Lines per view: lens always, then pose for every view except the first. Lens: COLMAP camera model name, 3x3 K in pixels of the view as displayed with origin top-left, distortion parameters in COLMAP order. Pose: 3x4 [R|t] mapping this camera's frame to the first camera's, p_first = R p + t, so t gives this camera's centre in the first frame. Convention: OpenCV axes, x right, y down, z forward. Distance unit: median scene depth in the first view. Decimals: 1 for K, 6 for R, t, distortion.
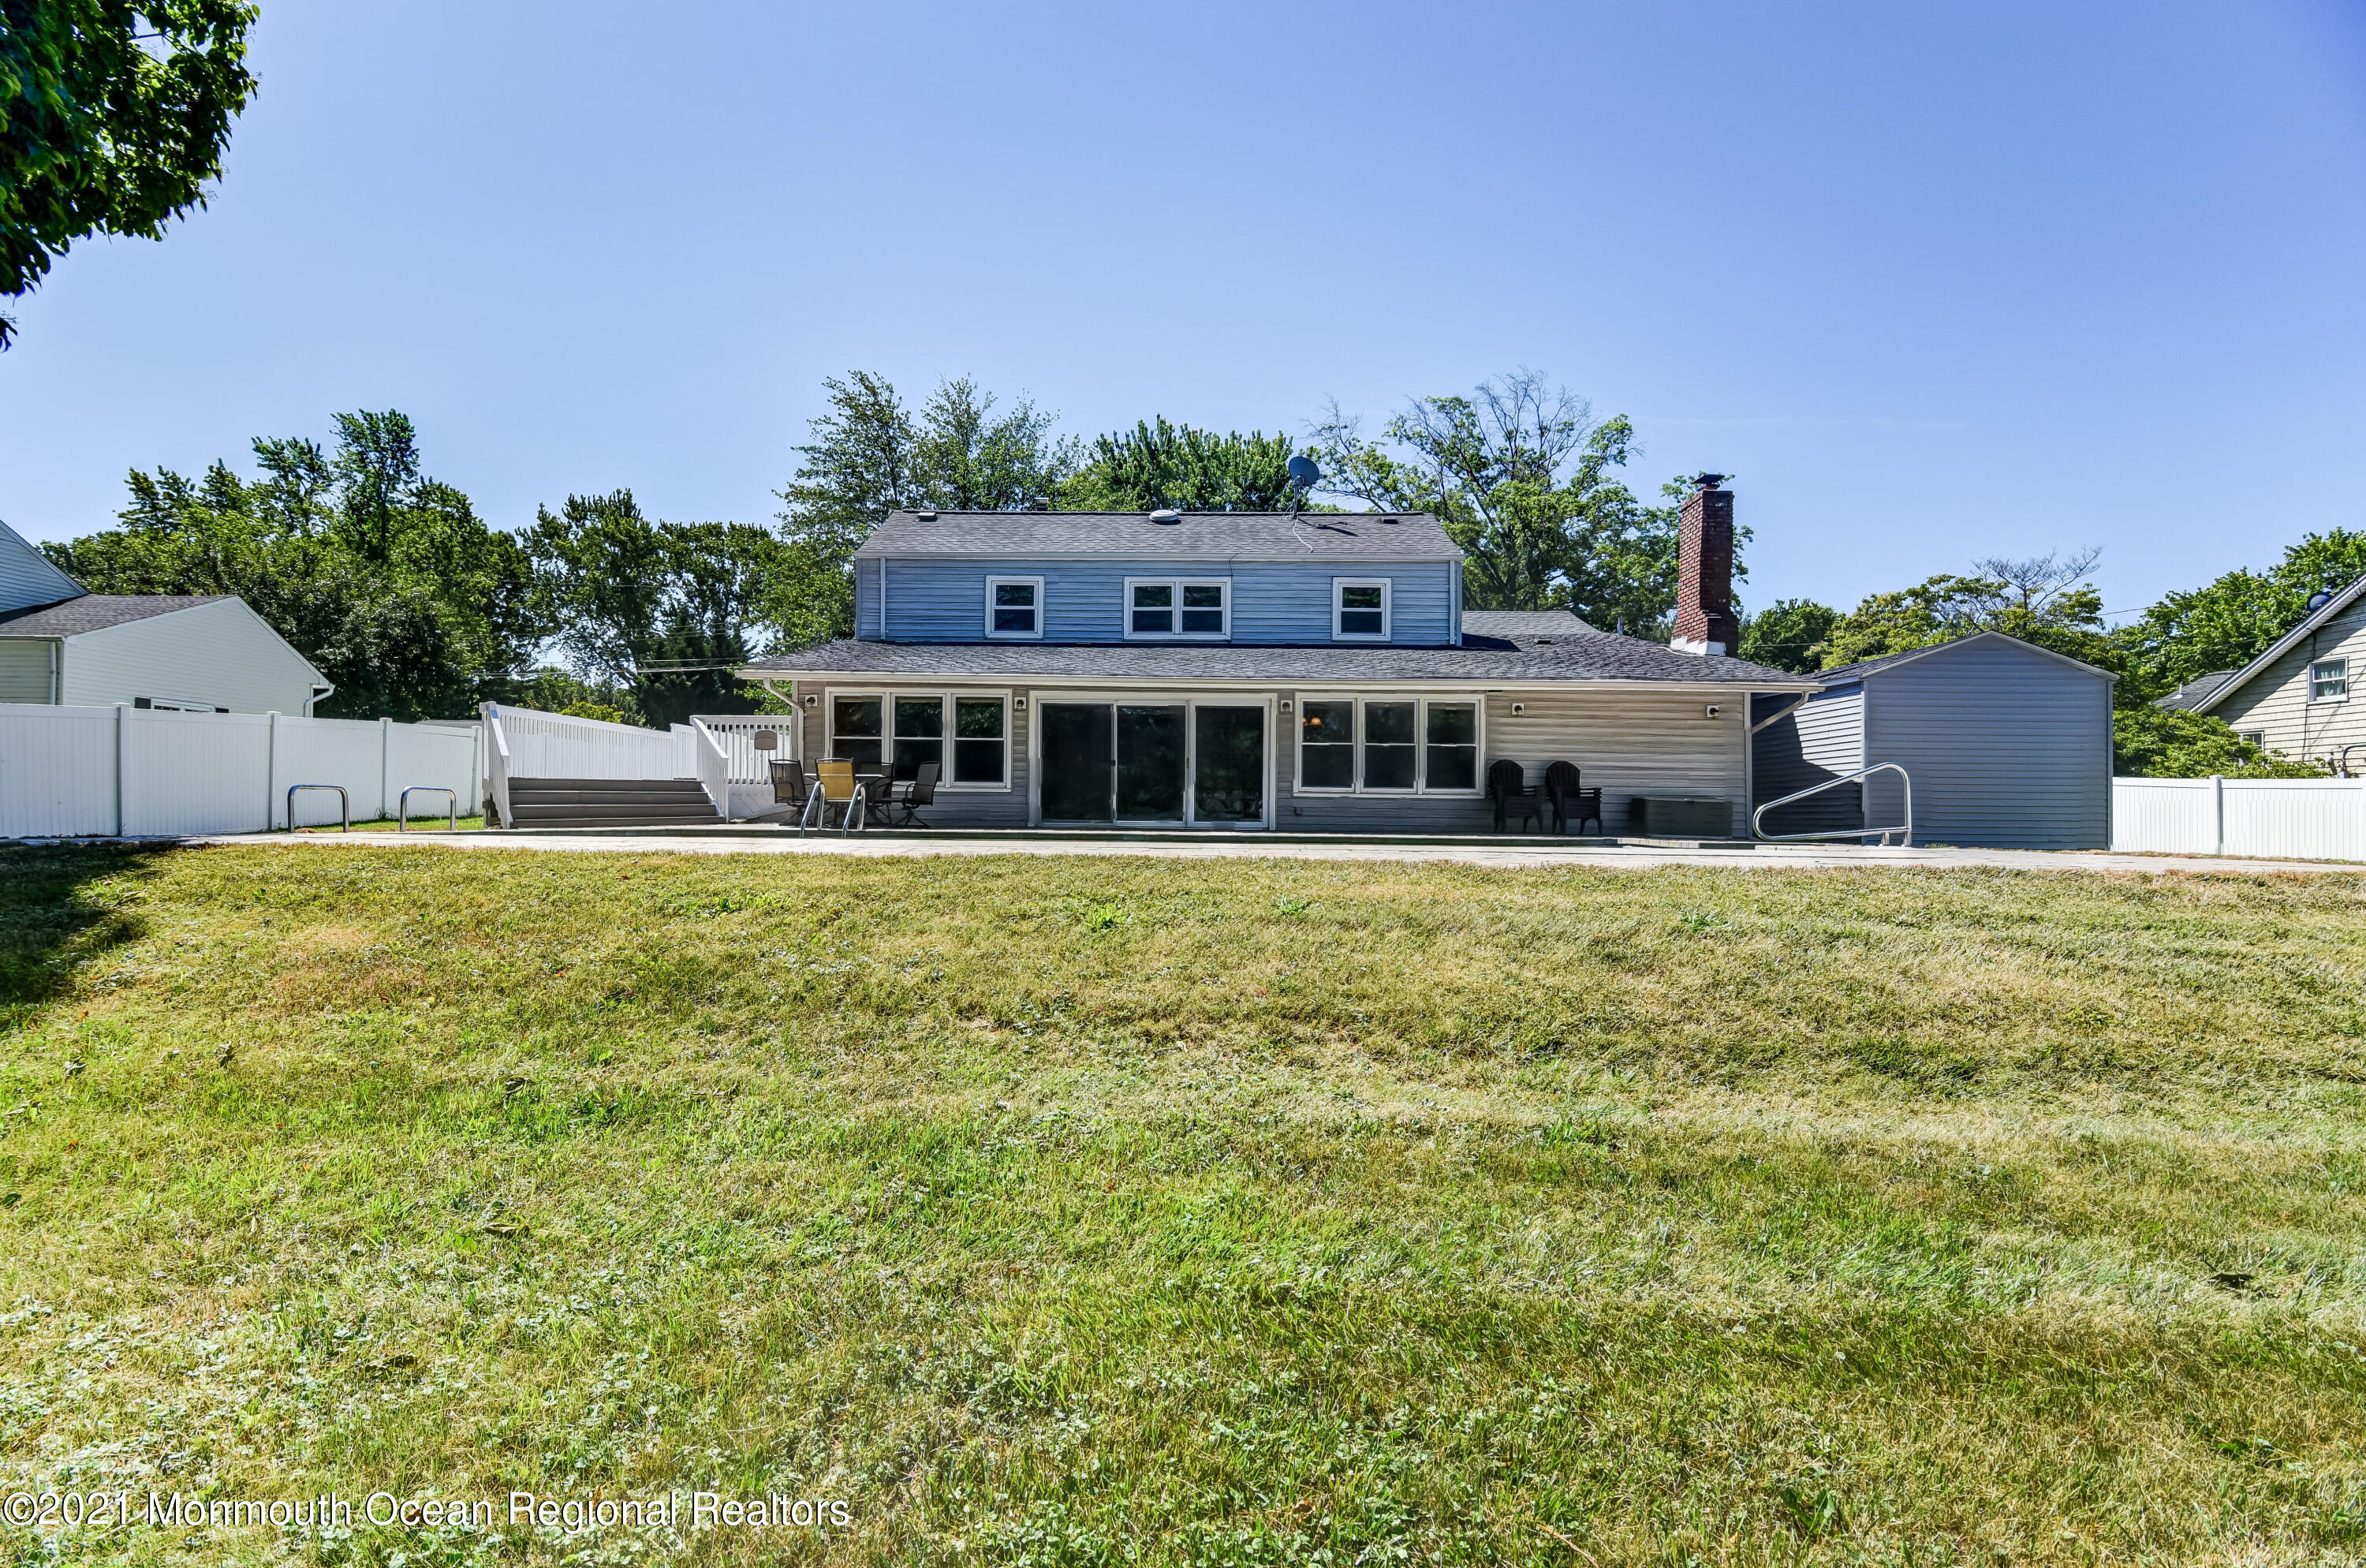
lens RADIAL K [[1192.2, 0, 1146.7], [0, 1192.2, 820.6], [0, 0, 1]] dist [-0.032229, 0.011654]
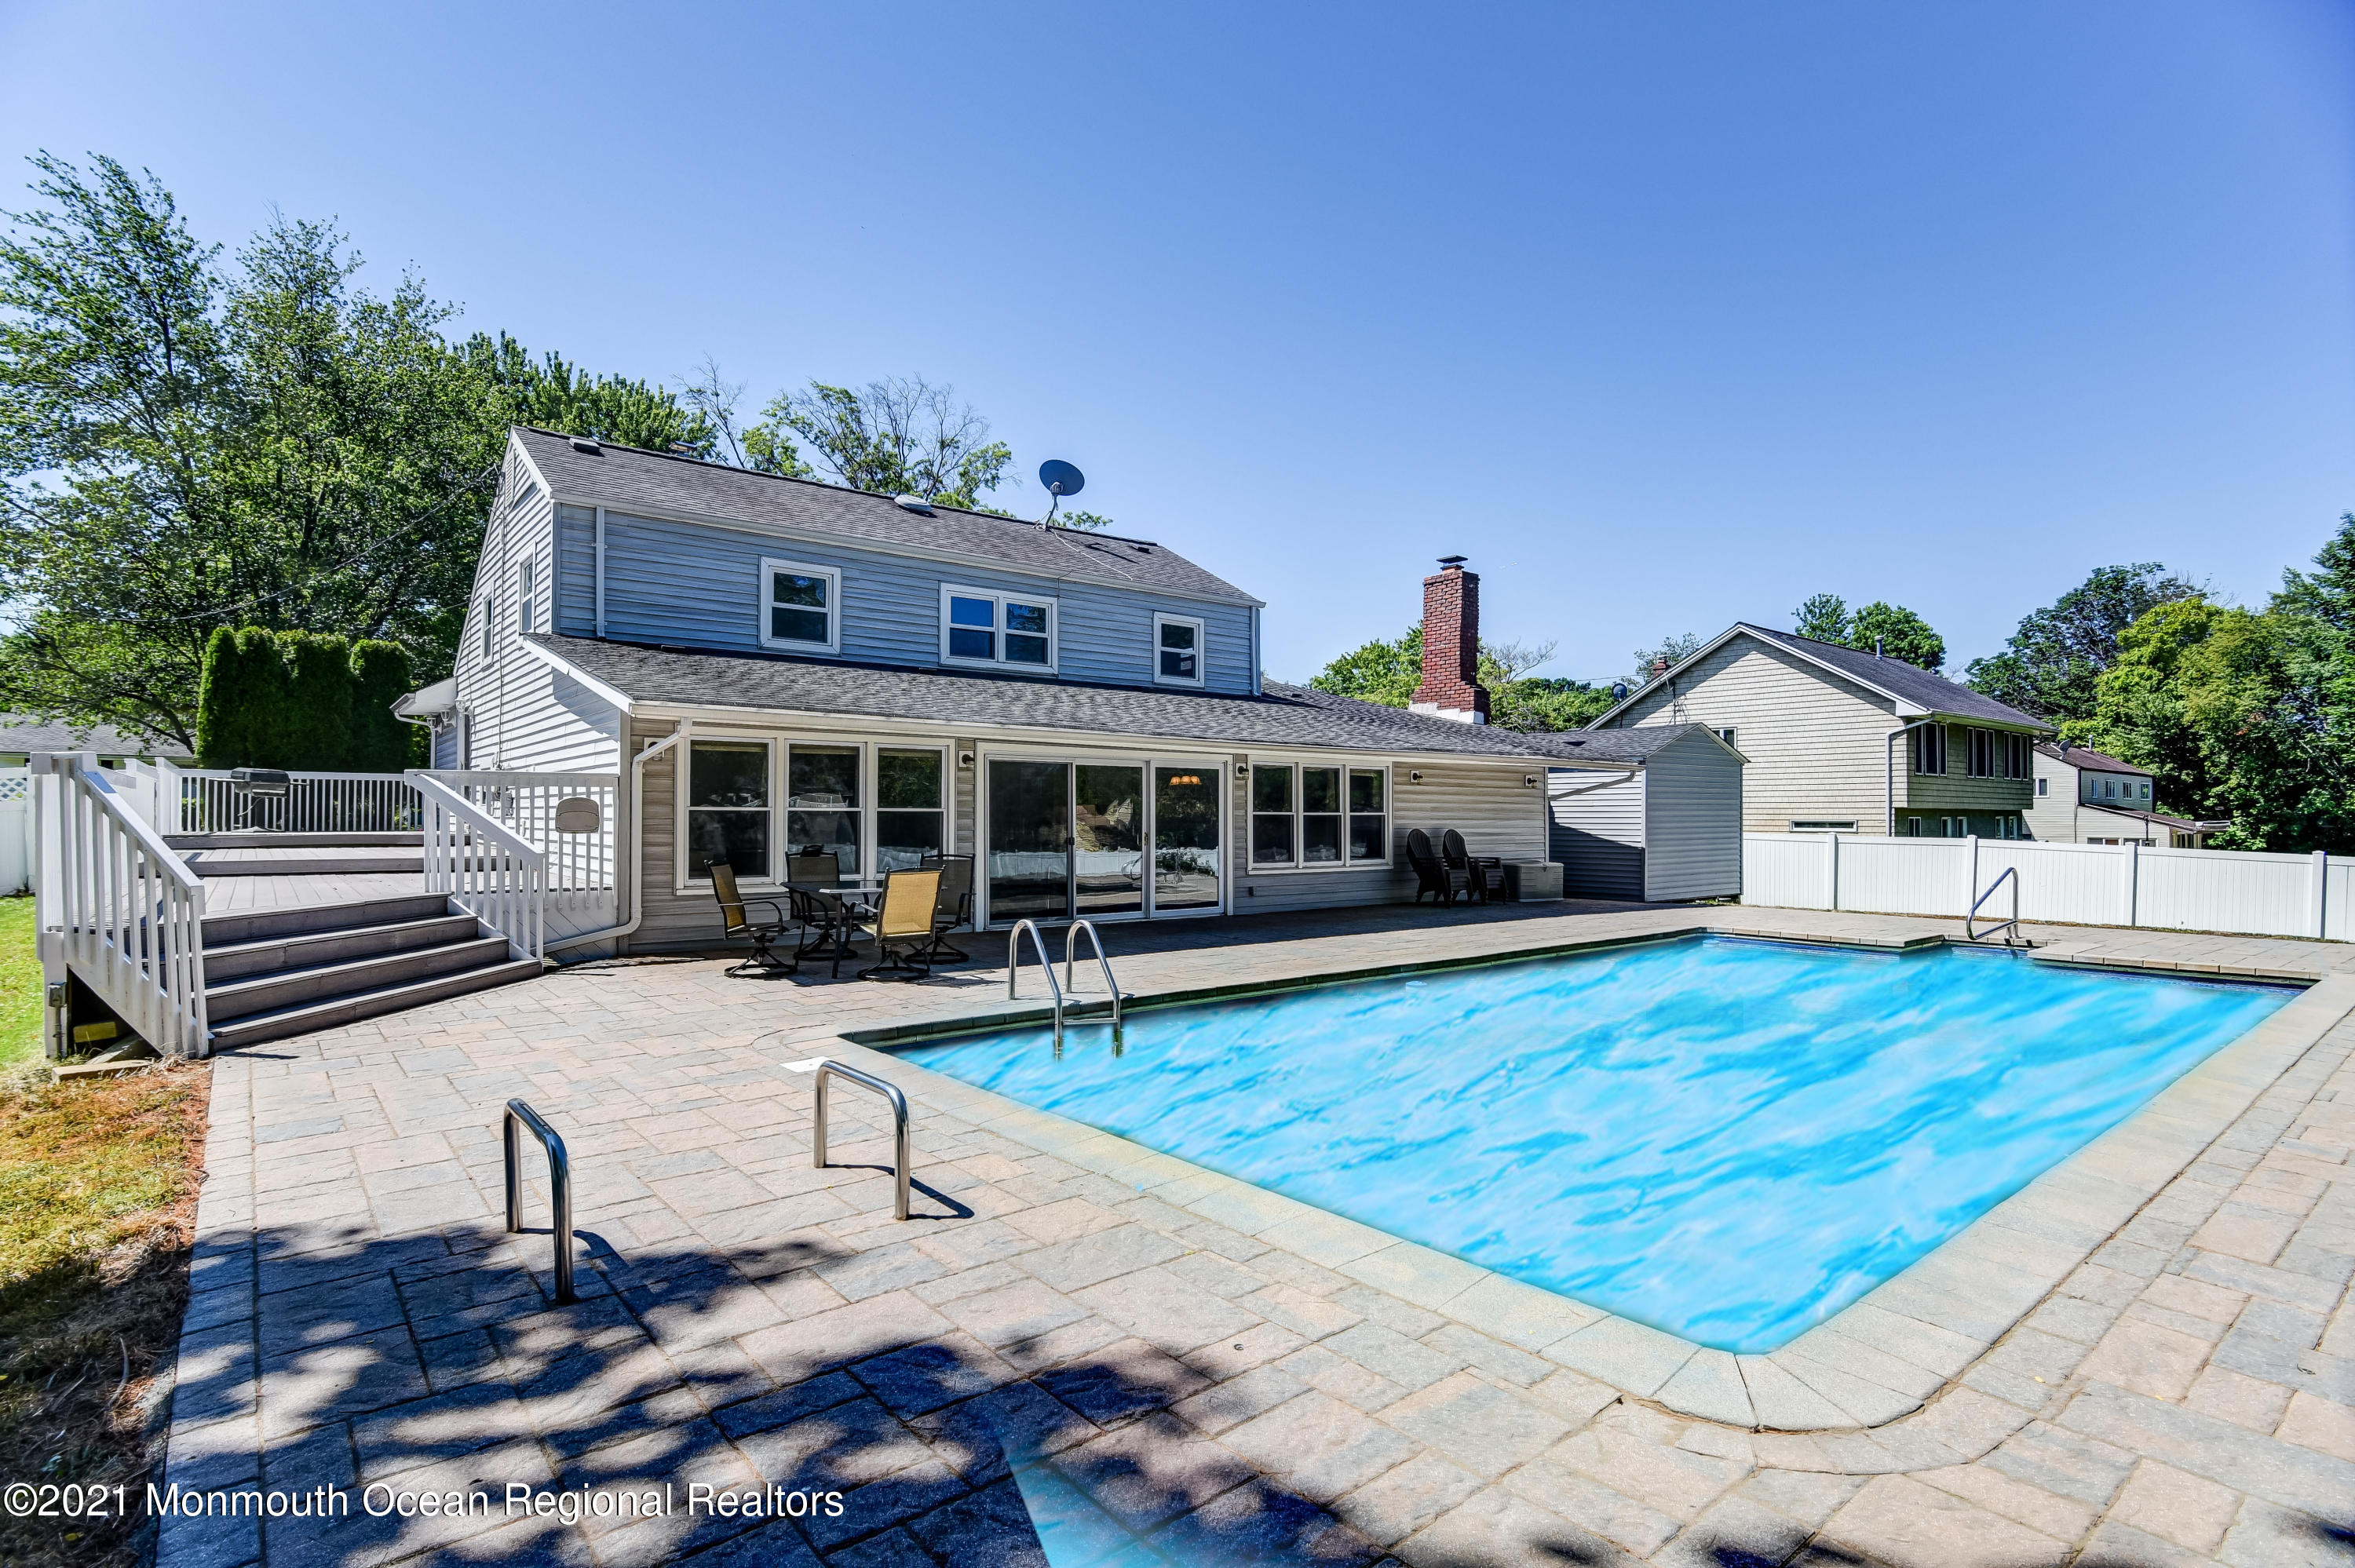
lens RADIAL K [[1167.4, 0, 1150.7], [0, 1167.4, 805.6], [0, 0, 1]] dist [-0.011888, 0.000705]
pose [[0.768357, -0.004660, 0.640005, -0.399188], [0.005684, 0.999984, 0.000457, -0.060117], [-0.639997, 0.003287, 0.768371, 0.333623]]
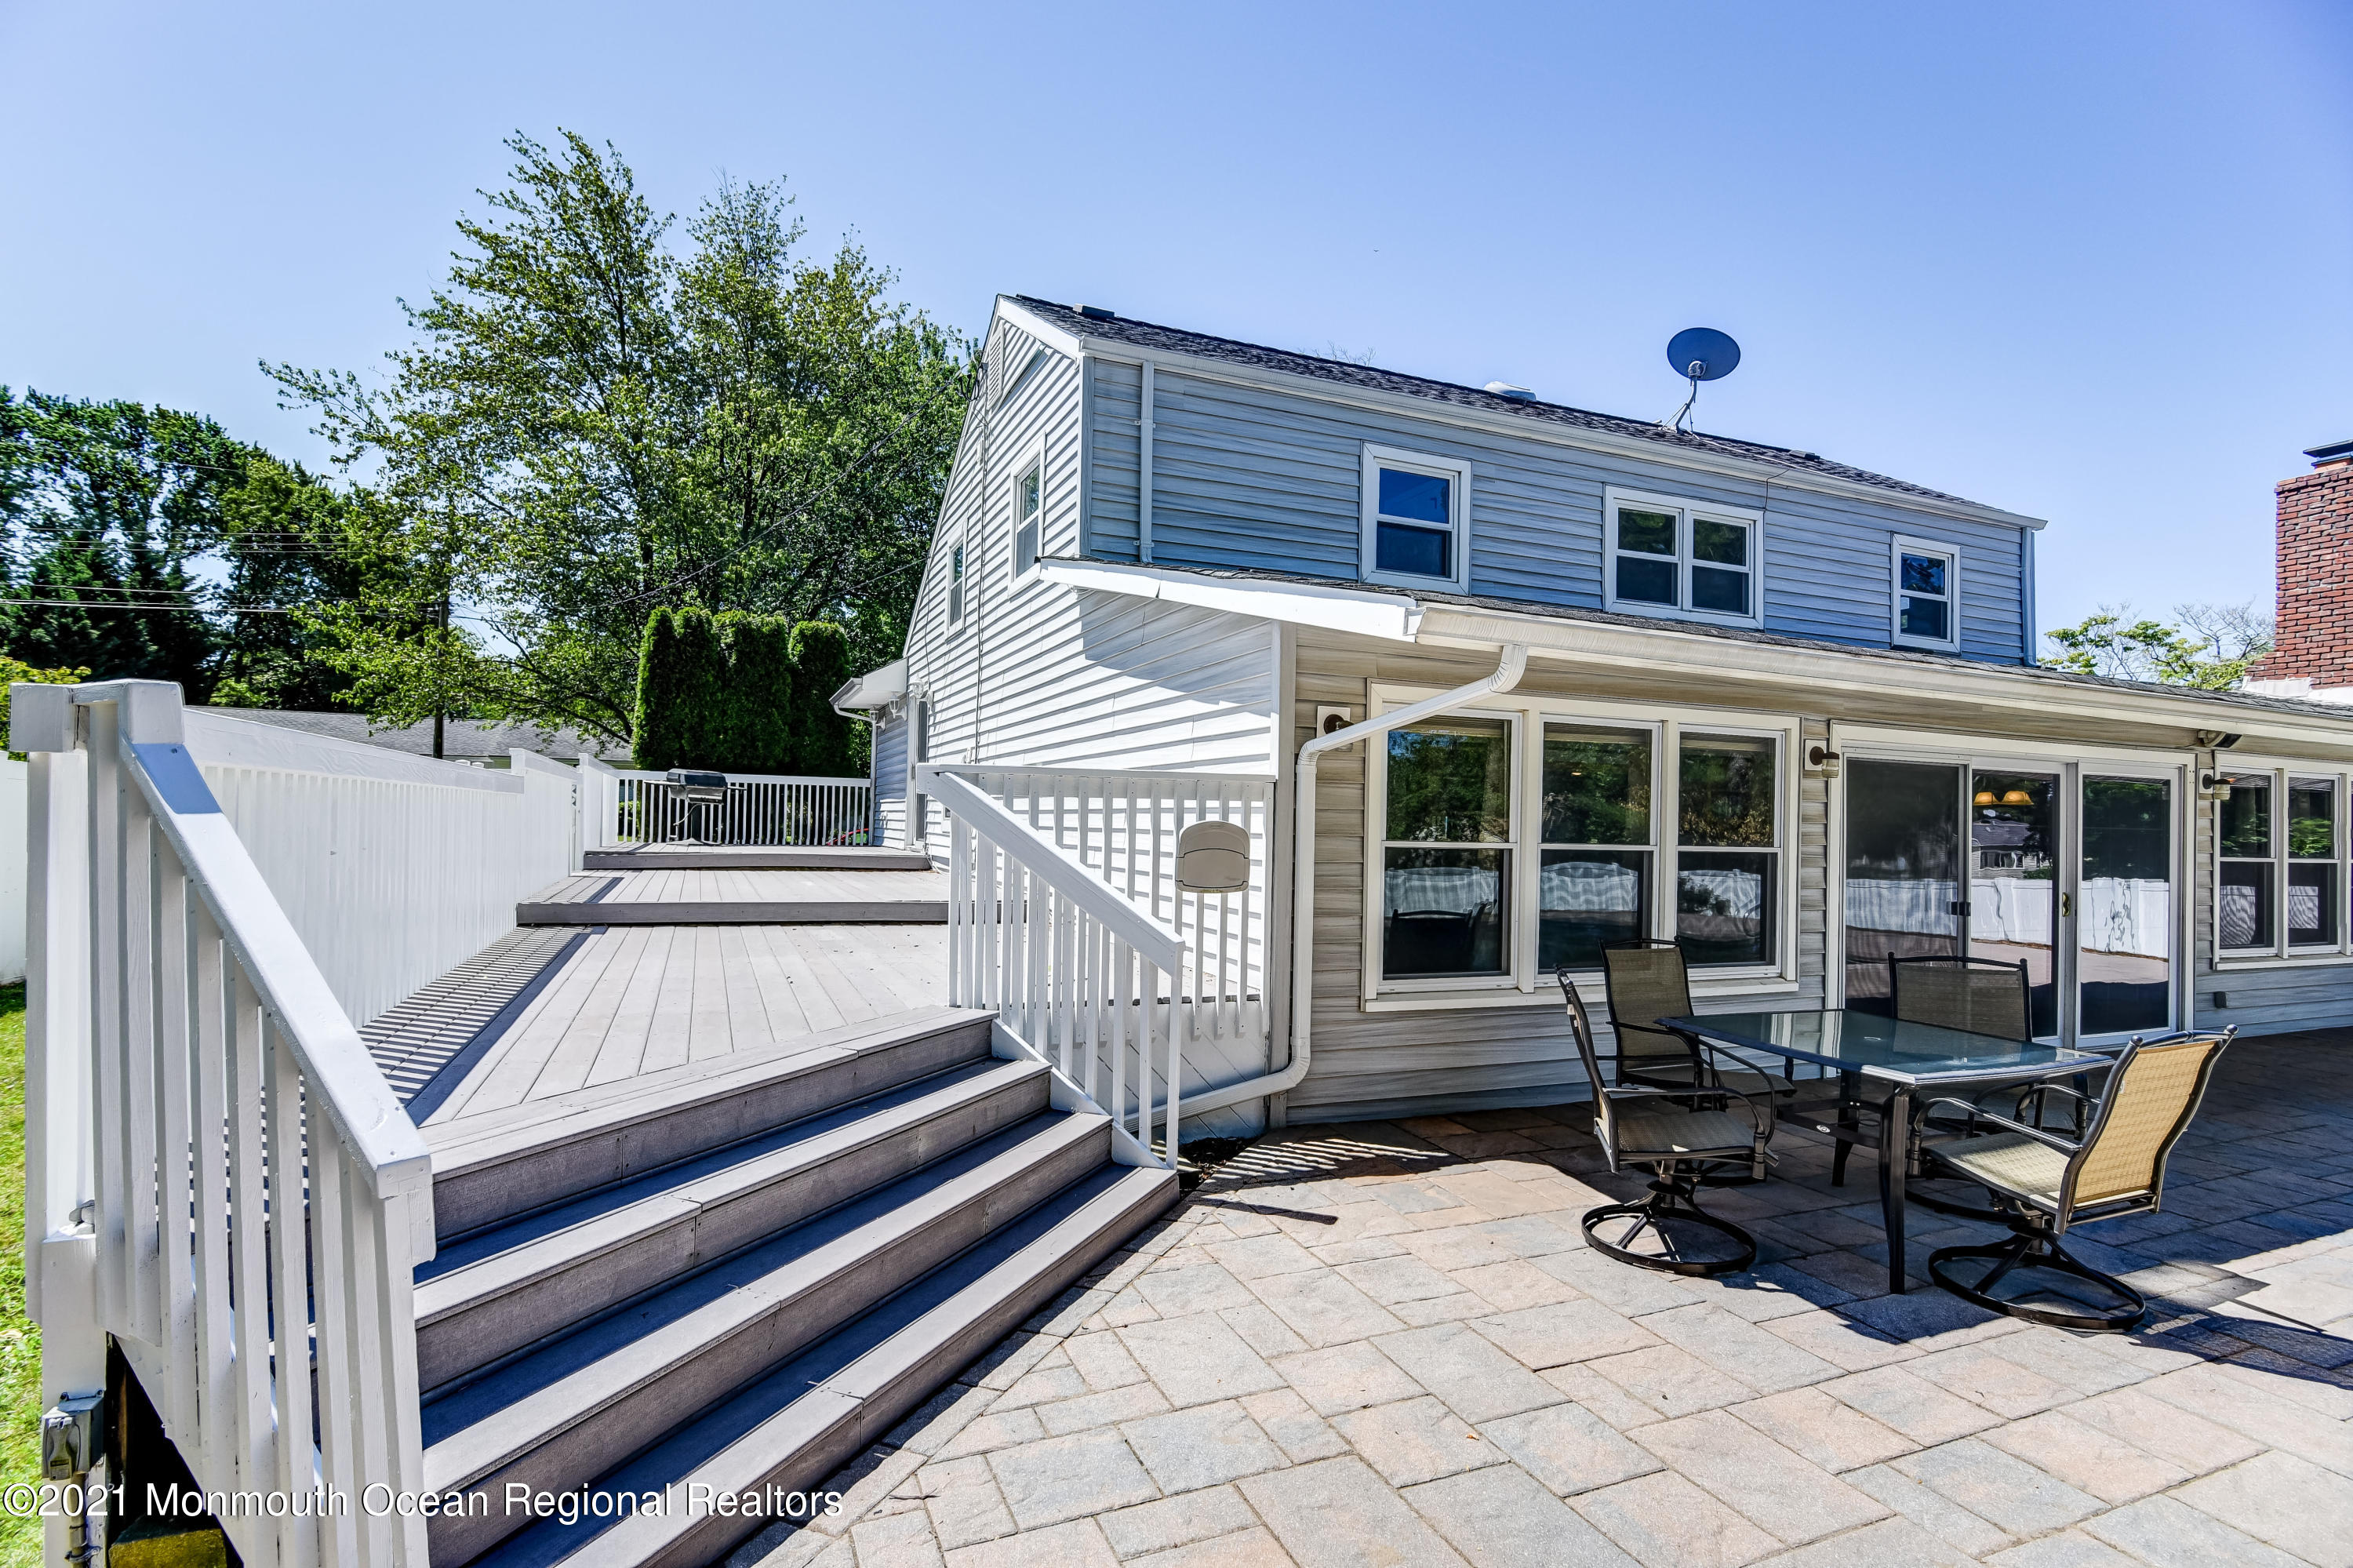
lens RADIAL K [[1159.1, 0, 1169.8], [0, 1159.1, 805.0], [0, 0, 1]] dist [-0.010125, -0.001106]
pose [[0.912599, 0.013641, 0.408629, -0.380330], [-0.010918, 0.999900, -0.008996, -0.065691], [-0.408711, 0.003748, 0.912656, 0.635438]]
